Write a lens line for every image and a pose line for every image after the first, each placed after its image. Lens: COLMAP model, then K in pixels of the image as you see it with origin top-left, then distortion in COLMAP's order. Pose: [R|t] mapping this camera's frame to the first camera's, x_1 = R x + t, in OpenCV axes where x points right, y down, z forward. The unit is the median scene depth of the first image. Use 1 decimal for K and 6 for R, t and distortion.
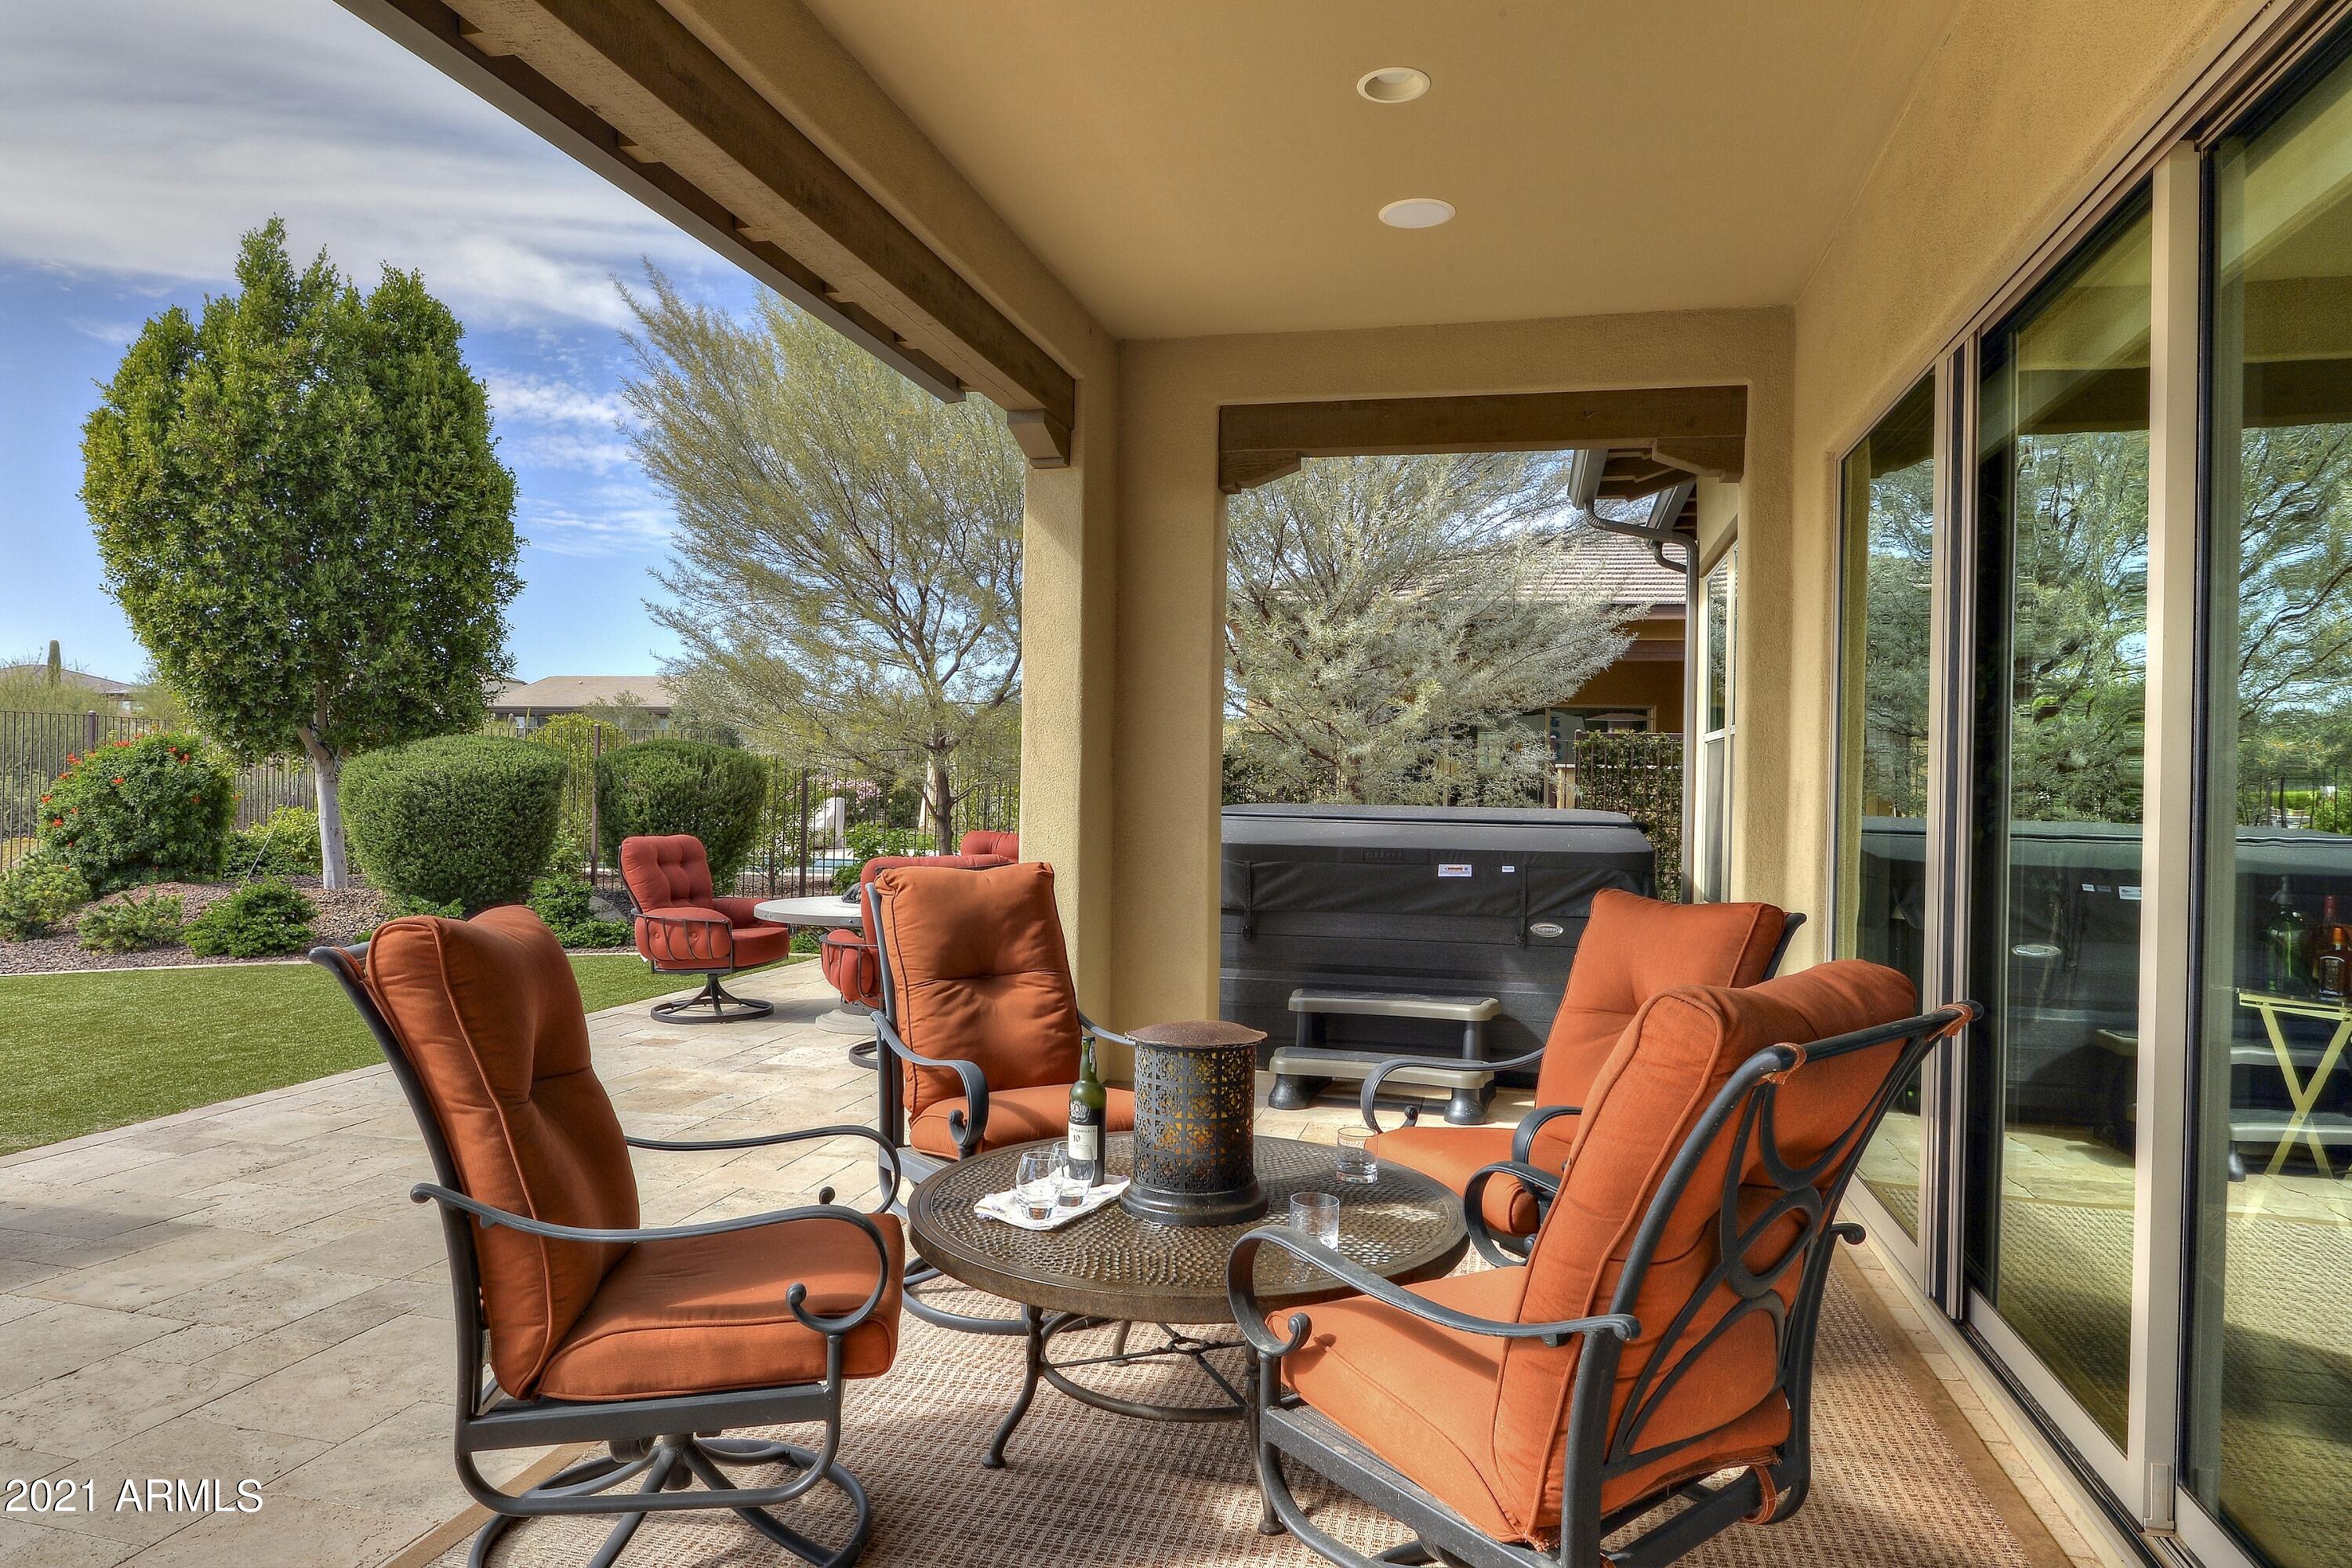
lens RADIAL K [[1455.3, 0, 1176.0], [0, 1455.3, 784.0], [0, 0, 1]] dist [-0.002561, -0.001798]
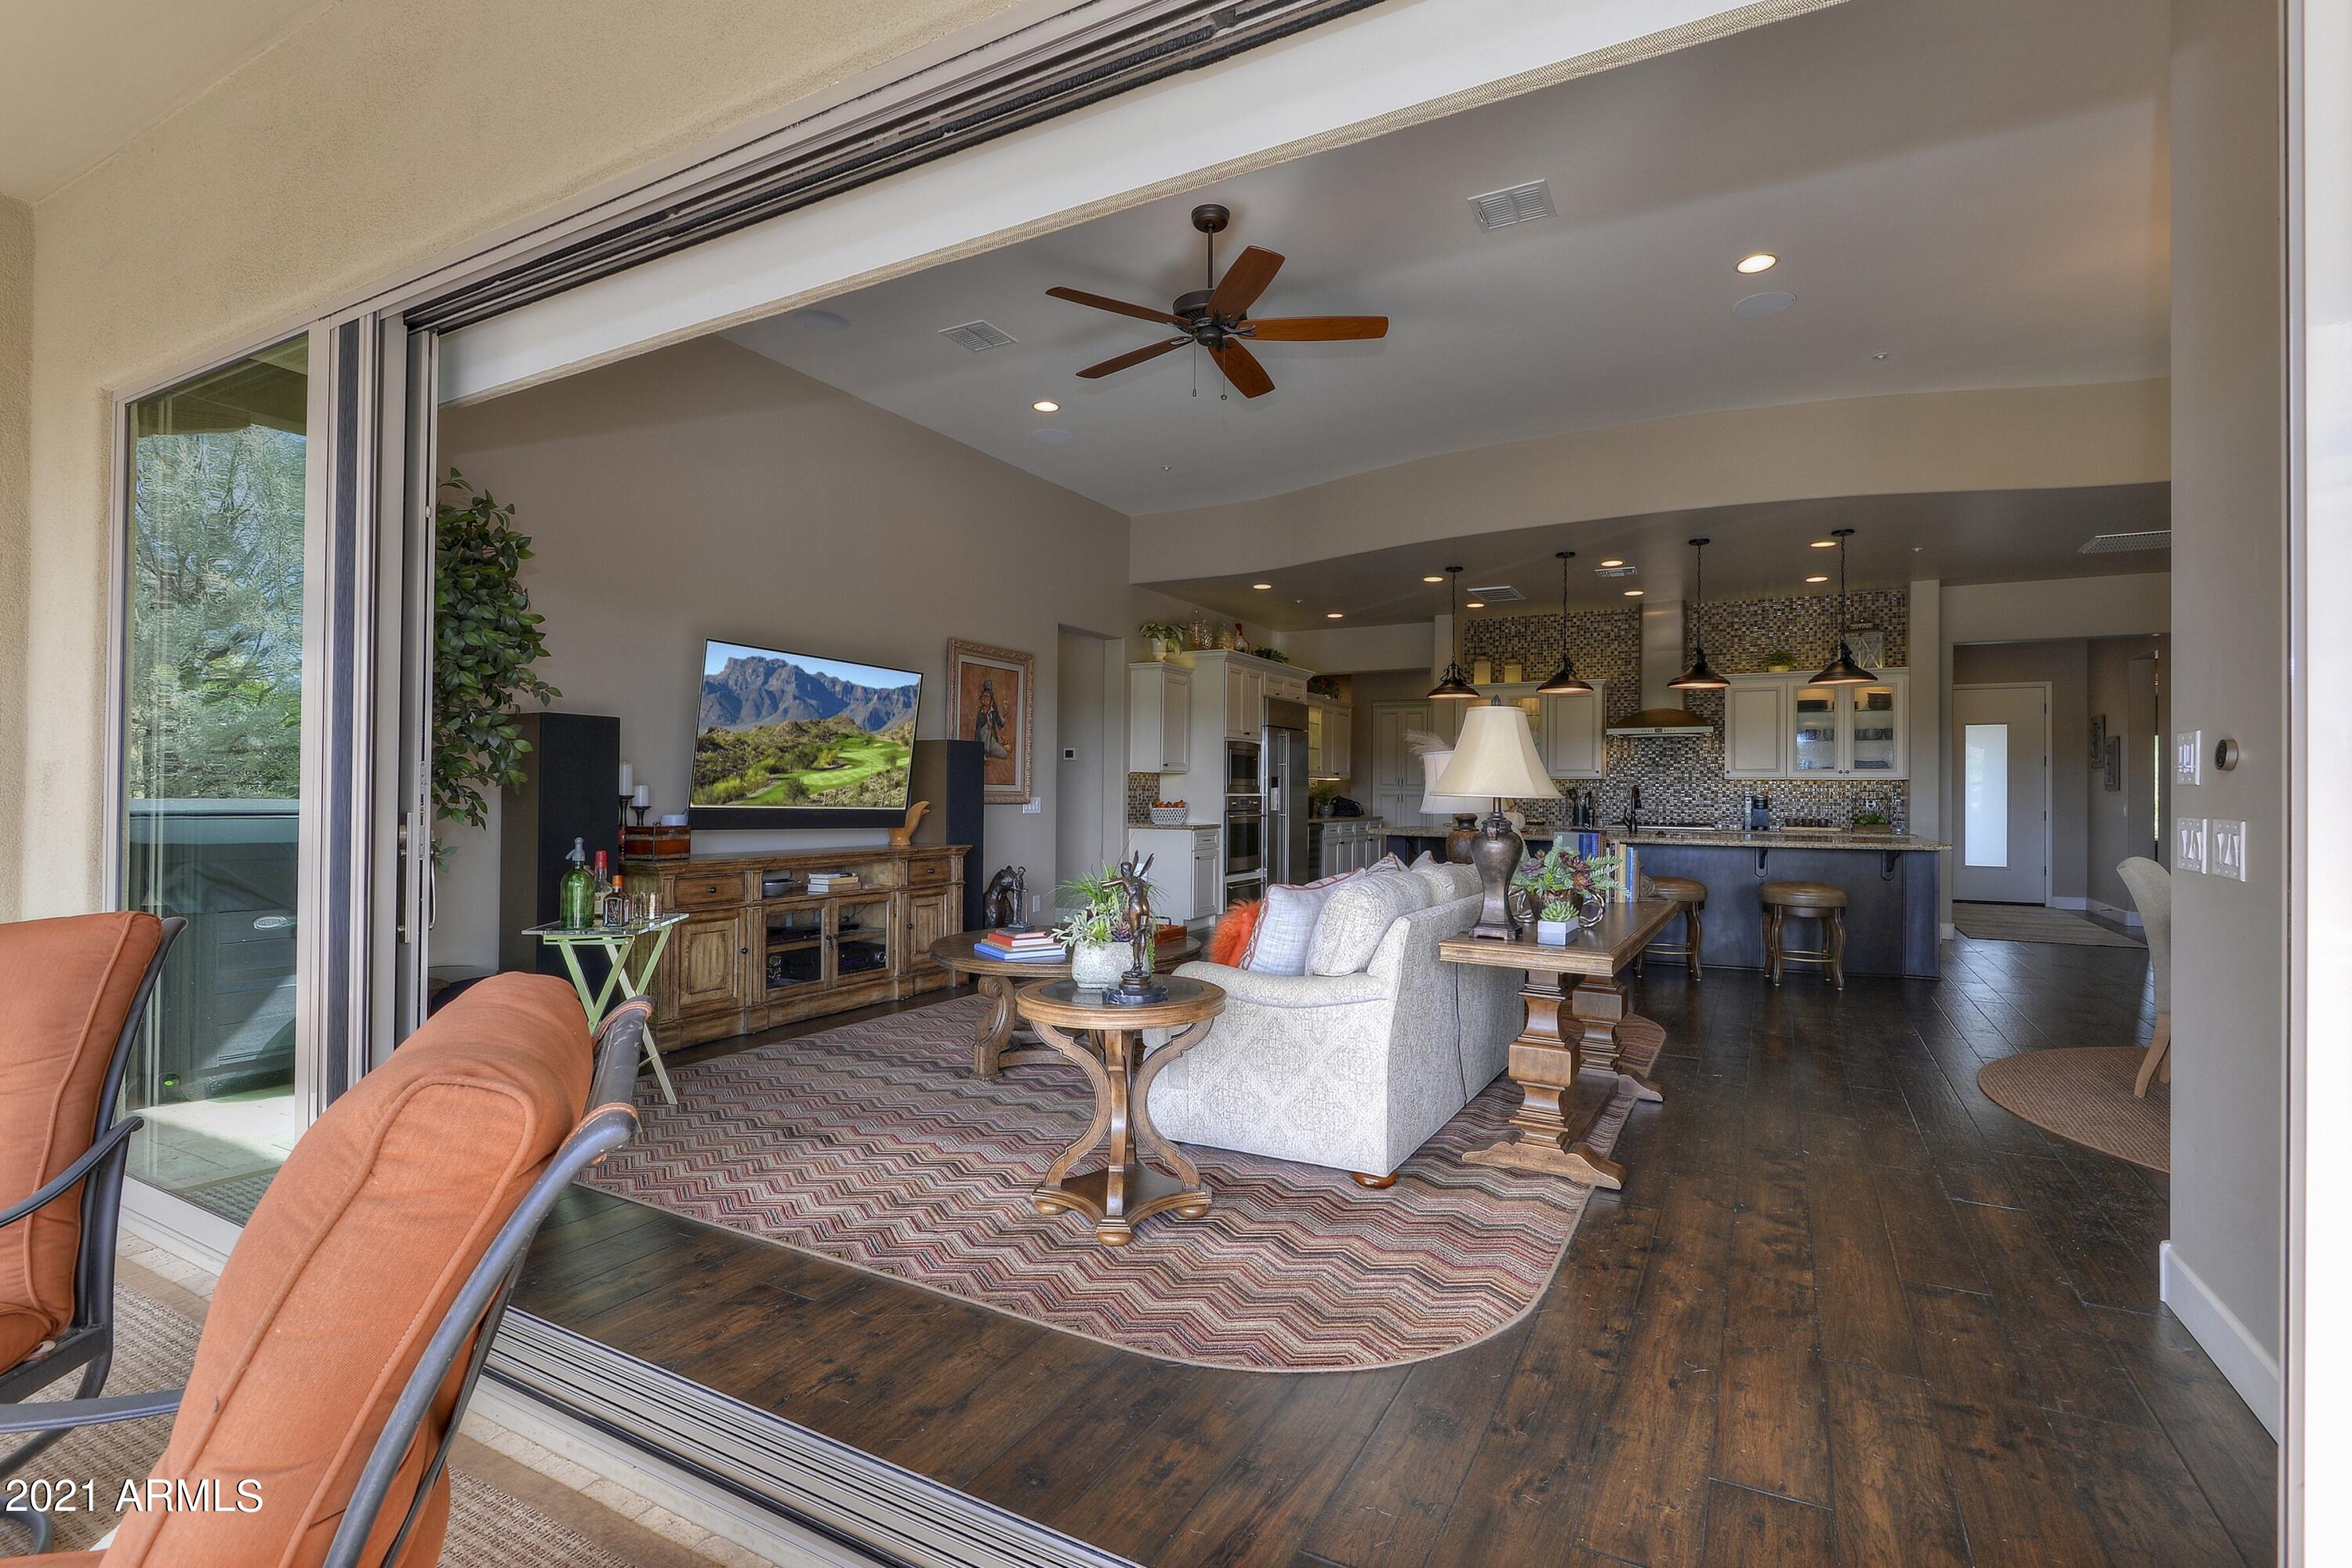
lens RADIAL K [[1092.7, 0, 1176.0], [0, 1092.7, 784.0], [0, 0, 1]] dist [-0.001636, -0.001974]
pose [[0.264976, -0.012162, 0.964178, -0.025856], [-0.005654, 0.999884, 0.014166, -0.001539], [-0.964238, -0.009205, 0.264877, 0.246357]]
